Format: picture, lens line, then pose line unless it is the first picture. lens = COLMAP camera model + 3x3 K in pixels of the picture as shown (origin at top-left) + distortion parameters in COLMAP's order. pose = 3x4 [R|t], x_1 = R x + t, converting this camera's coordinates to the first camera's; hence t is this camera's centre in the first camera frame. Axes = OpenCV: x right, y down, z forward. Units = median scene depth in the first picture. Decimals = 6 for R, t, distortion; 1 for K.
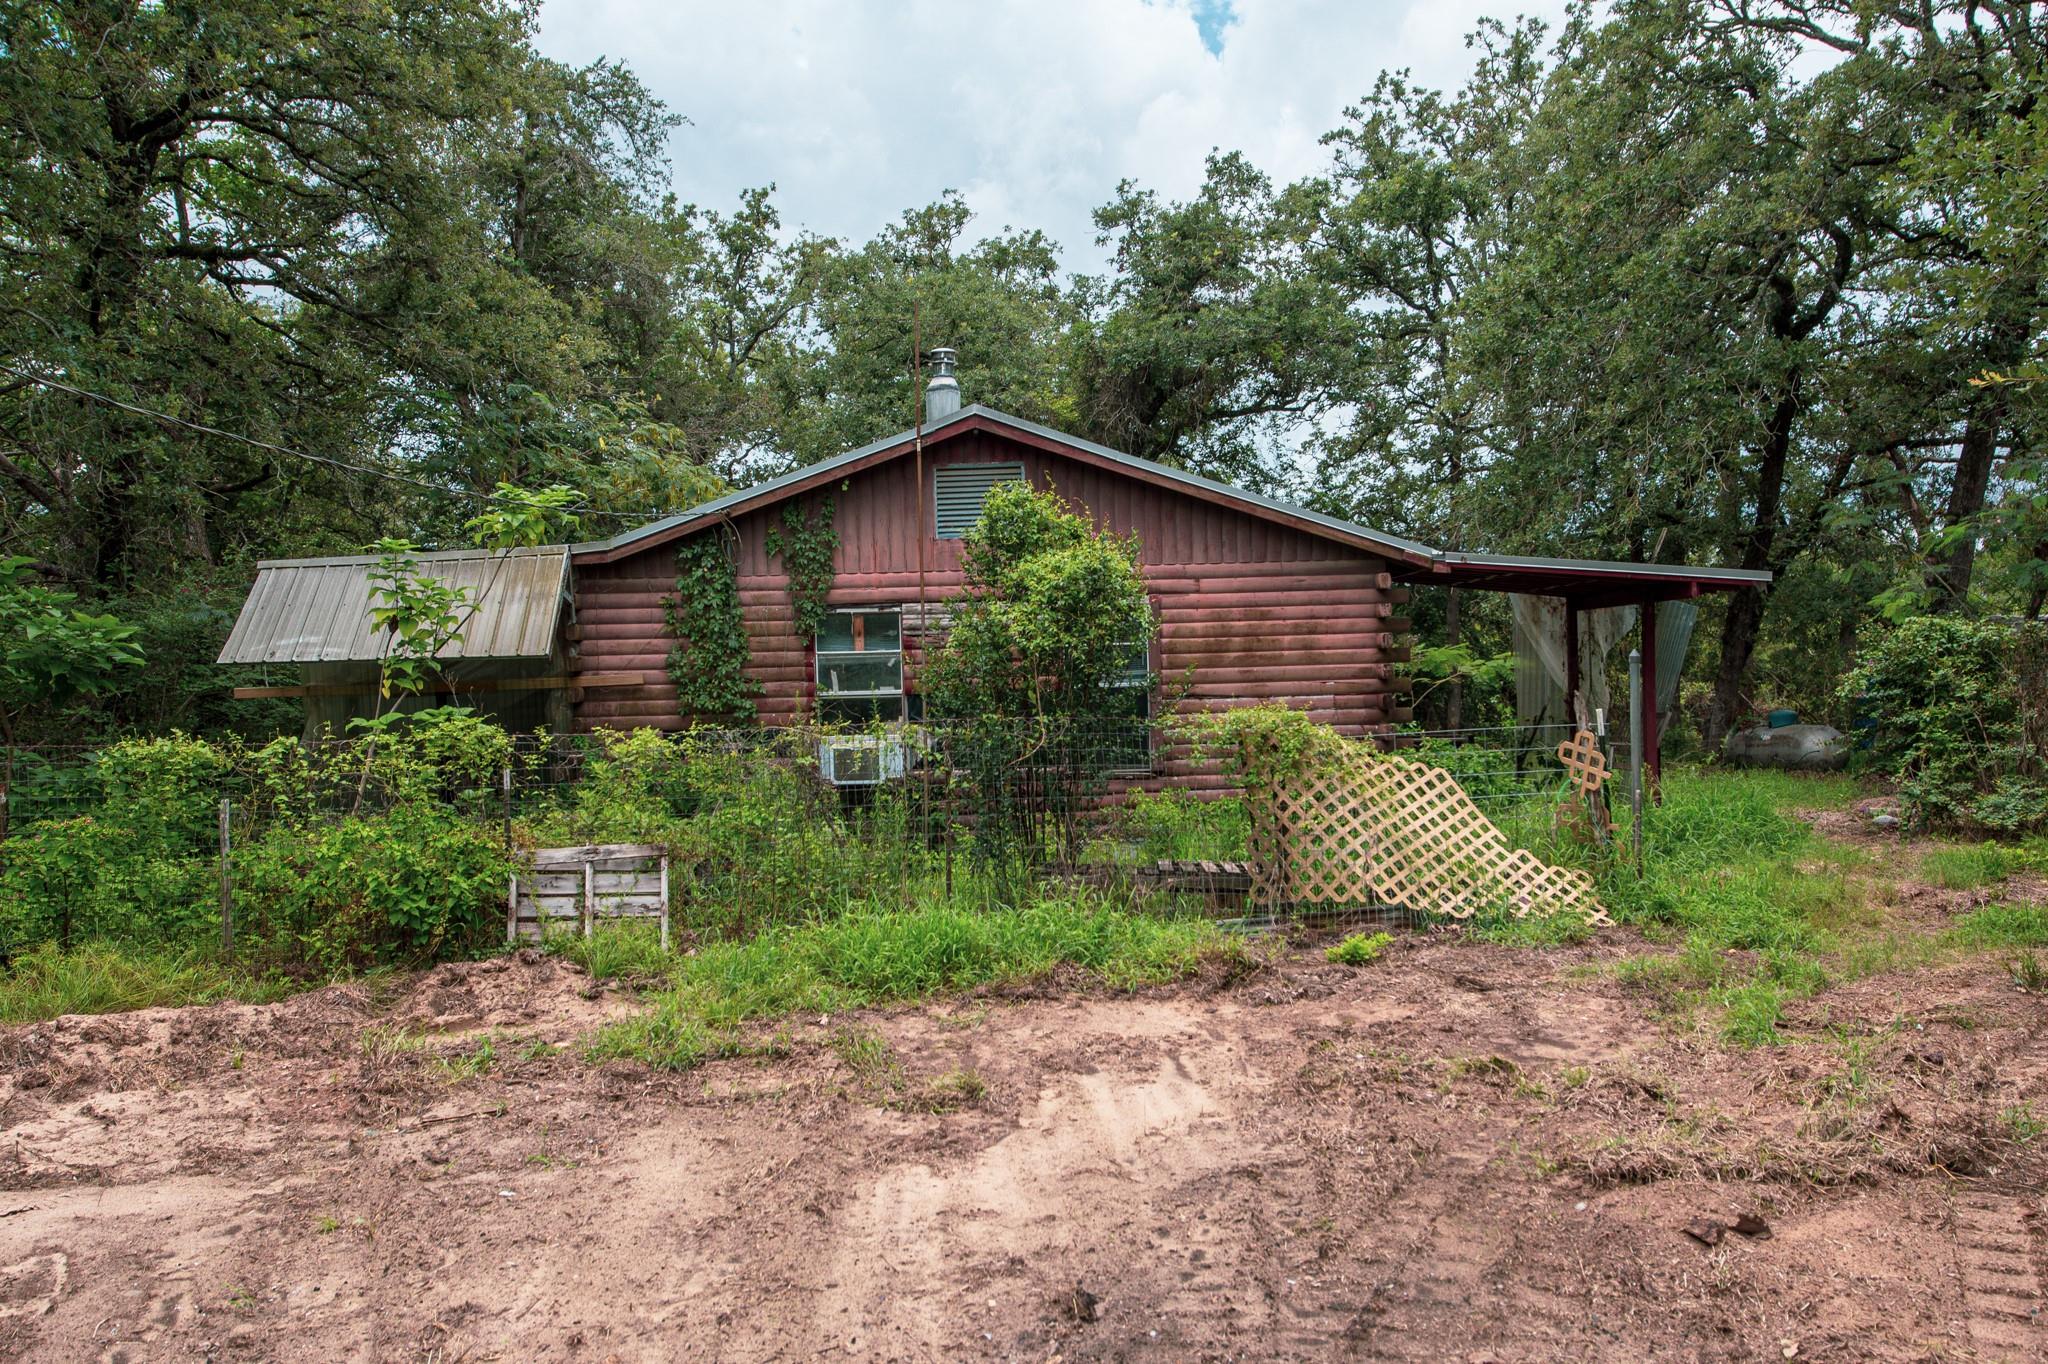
lens RADIAL K [[1614.3, 0, 1028.8], [0, 1614.3, 679.9], [0, 0, 1]] dist [-0.001865, -0.001527]
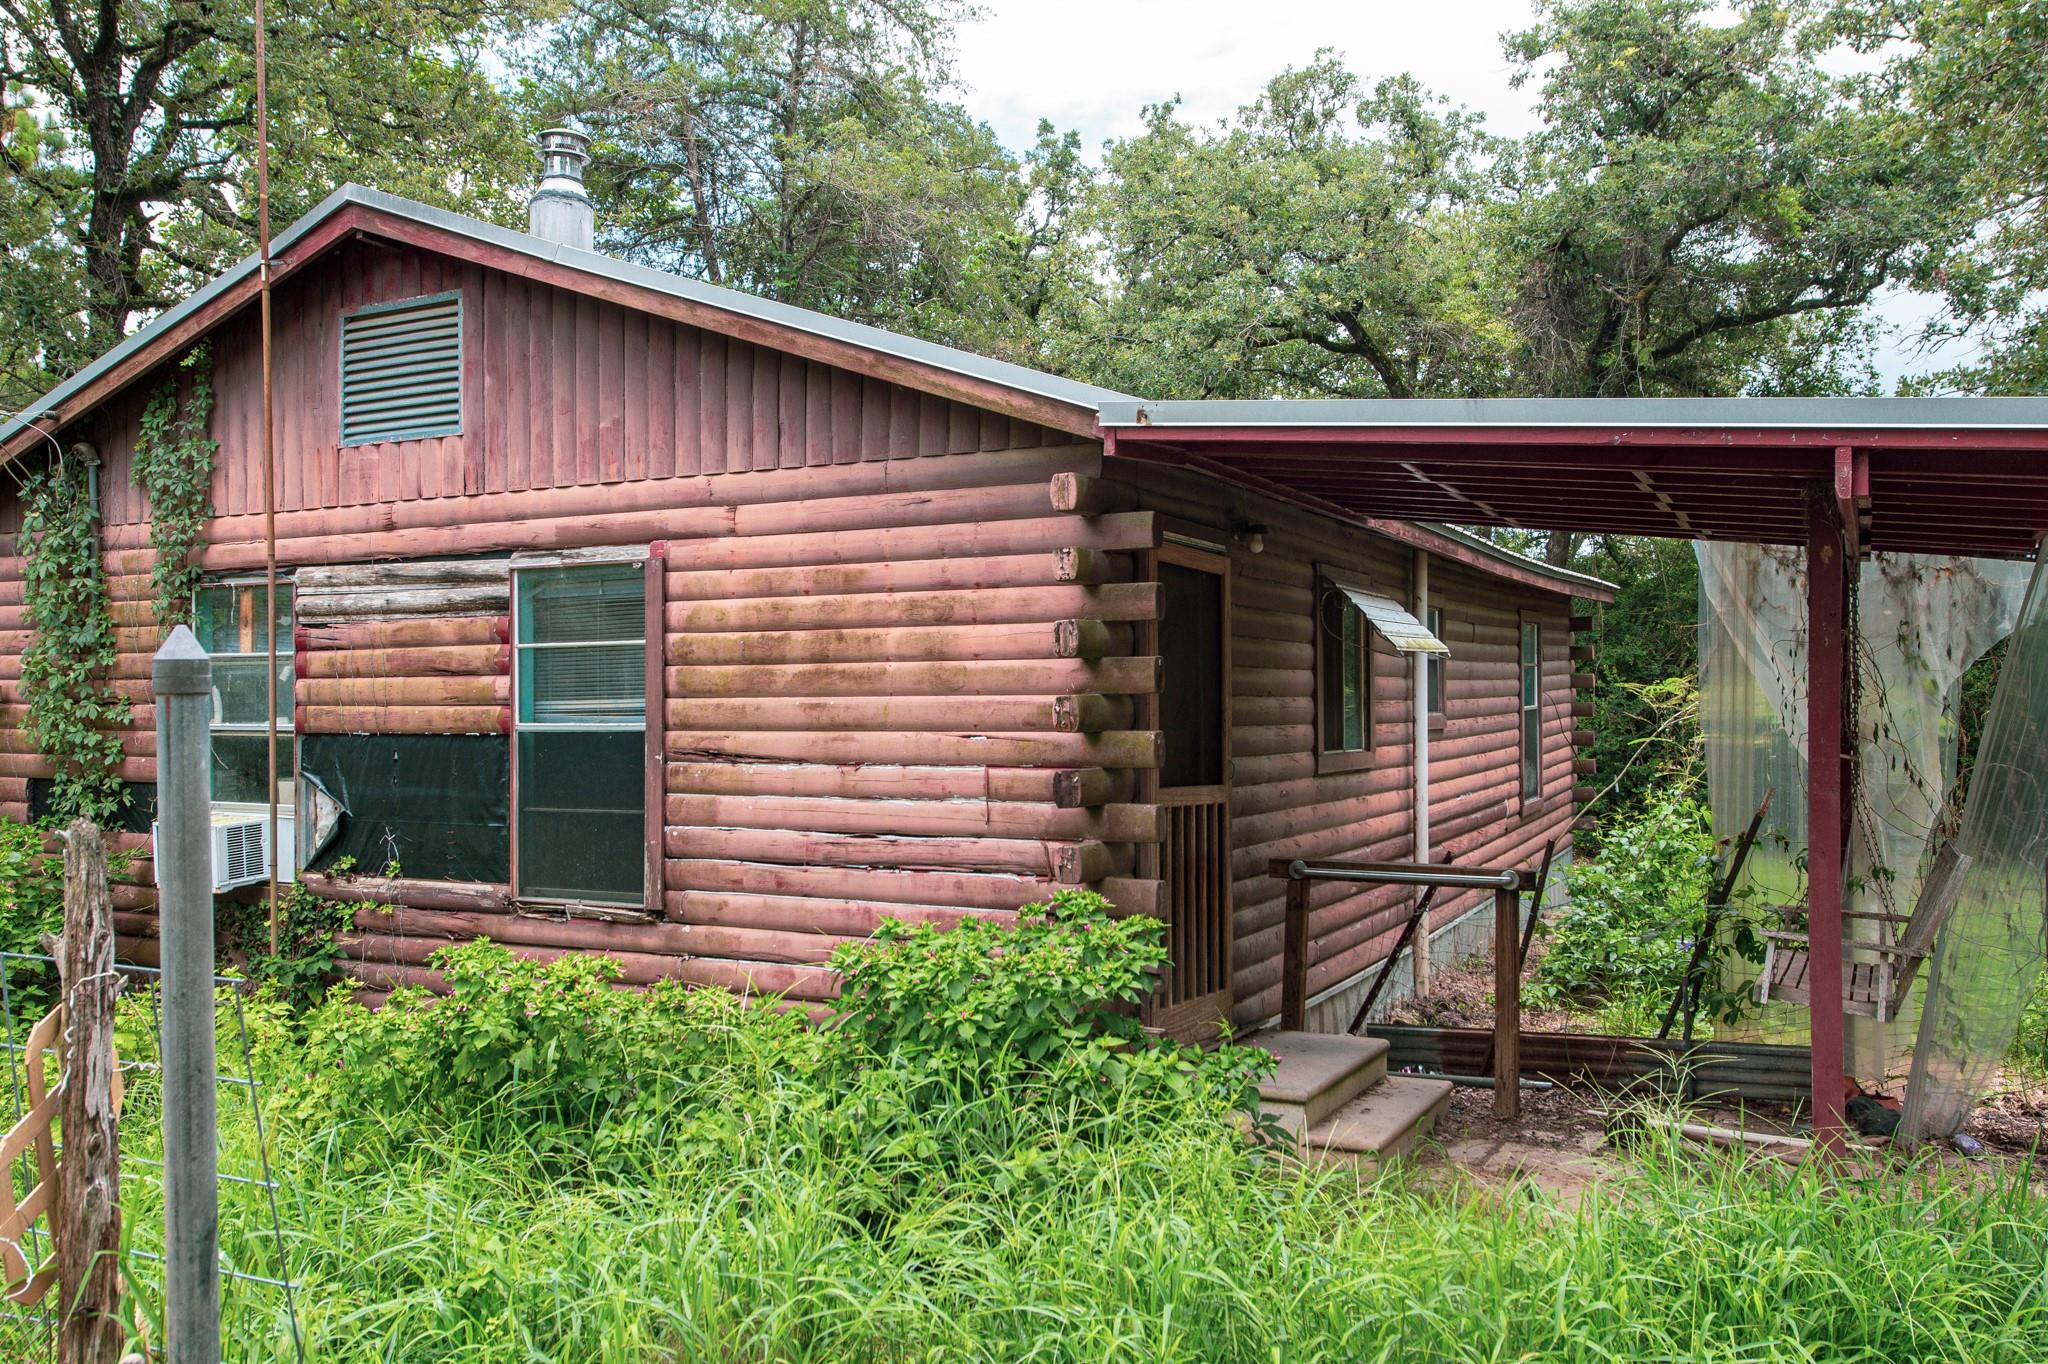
lens RADIAL K [[1614.3, 0, 1023.6], [0, 1614.3, 702.4], [0, 0, 1]] dist [-0.001865, -0.001527]
pose [[0.880002, 0.024436, -0.474341, 0.402190], [-0.026425, 0.999648, 0.002472, -0.009170], [0.474234, 0.010360, 0.880338, 0.631214]]
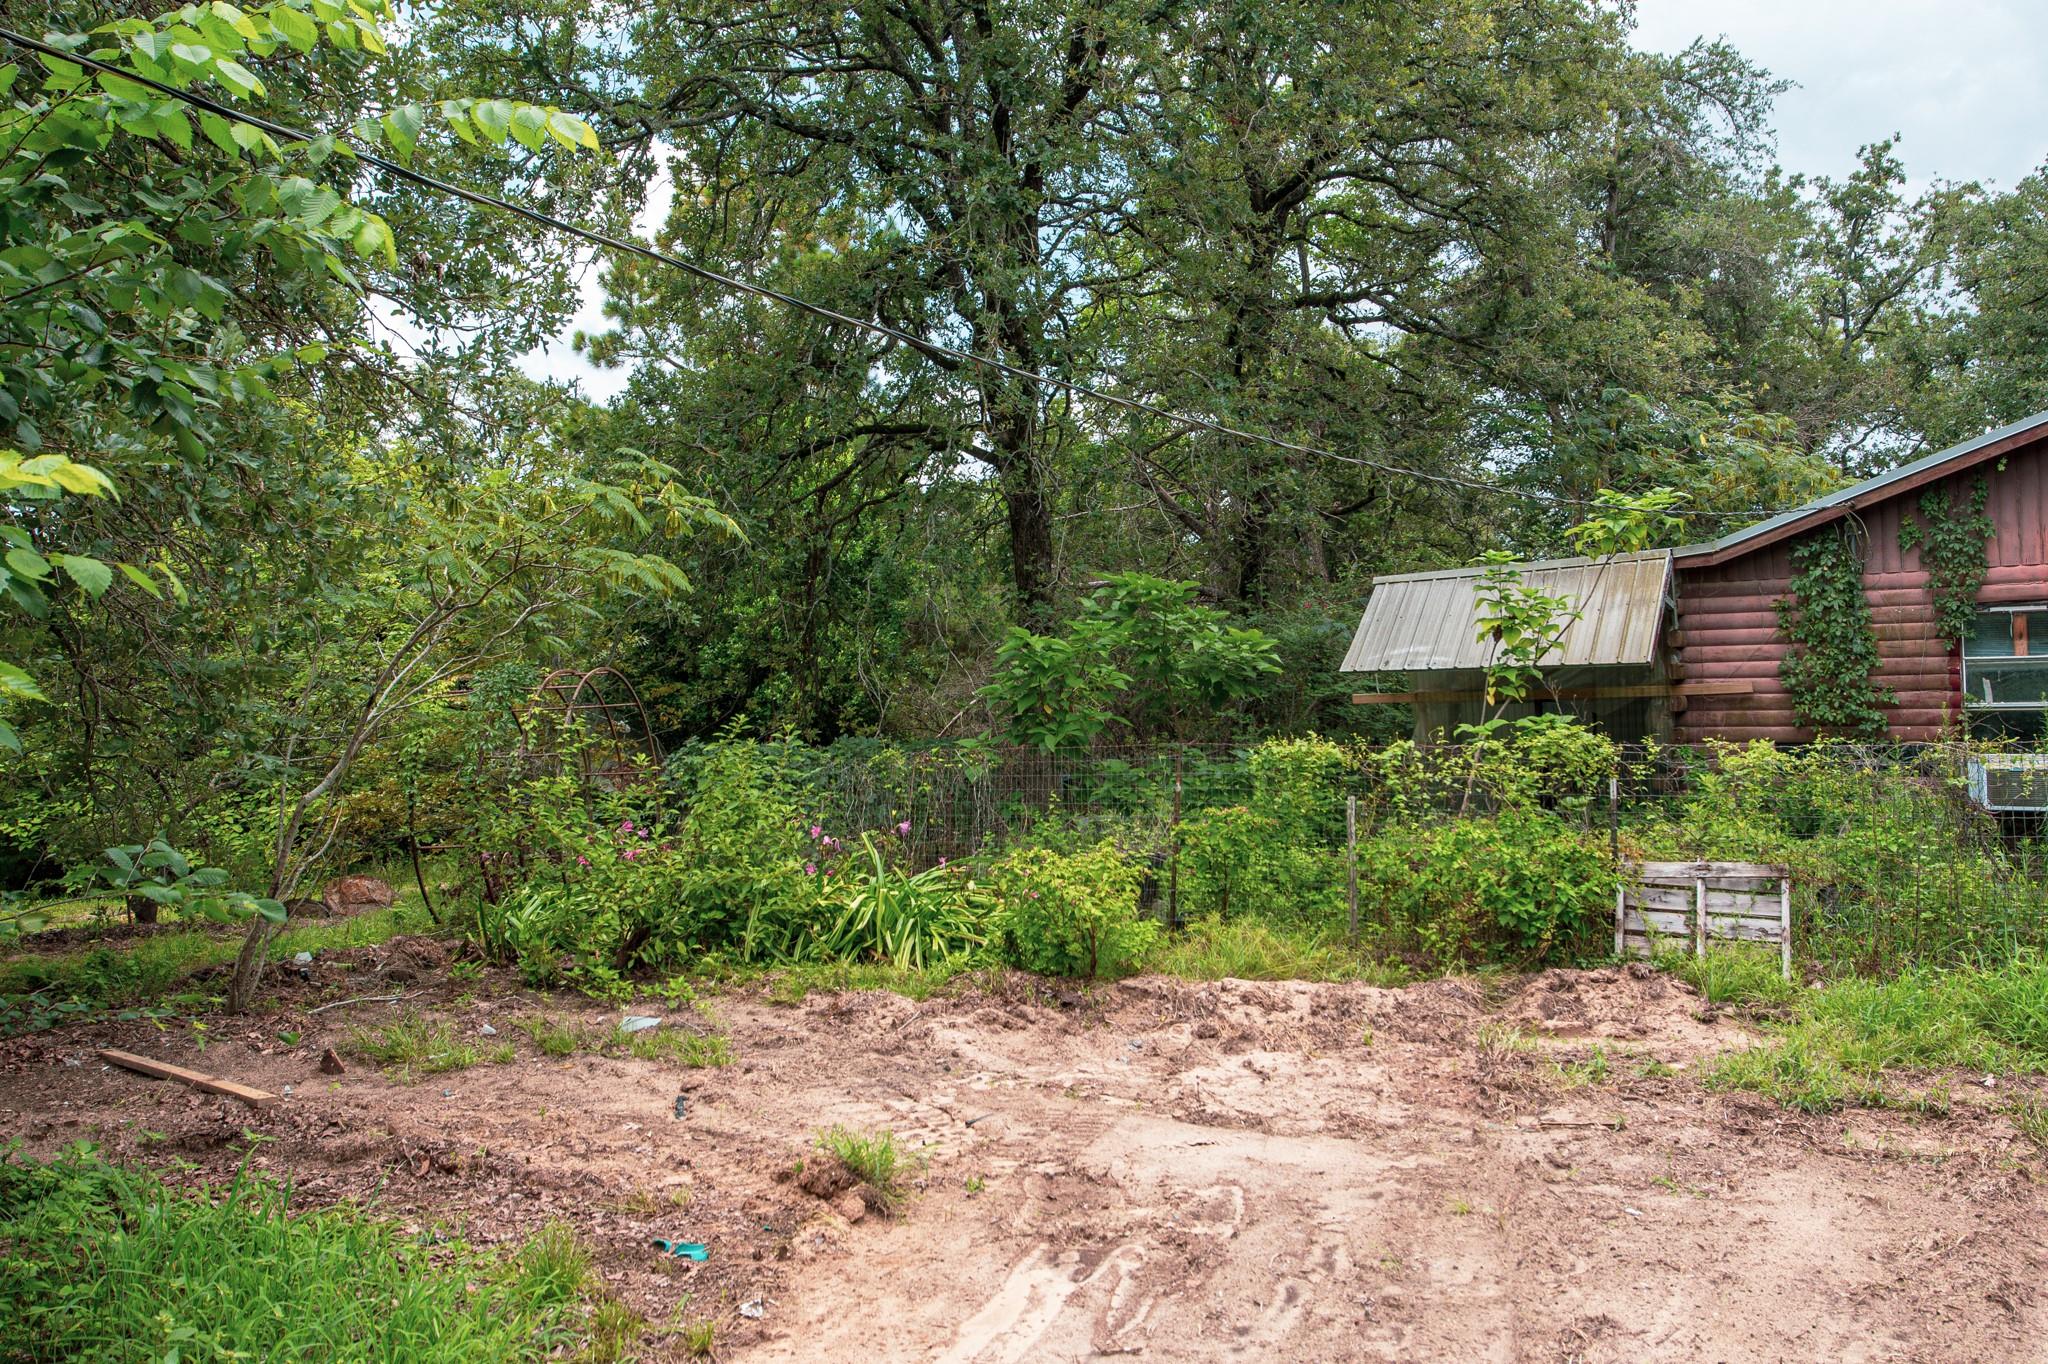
lens RADIAL K [[1614.3, 0, 1033.0], [0, 1614.3, 679.0], [0, 0, 1]] dist [-0.001865, -0.001527]
pose [[0.799206, 0.000784, -0.601057, -0.008989], [-0.003636, 0.999987, -0.003530, -0.000572], [0.601047, 0.005007, 0.799198, -0.002872]]
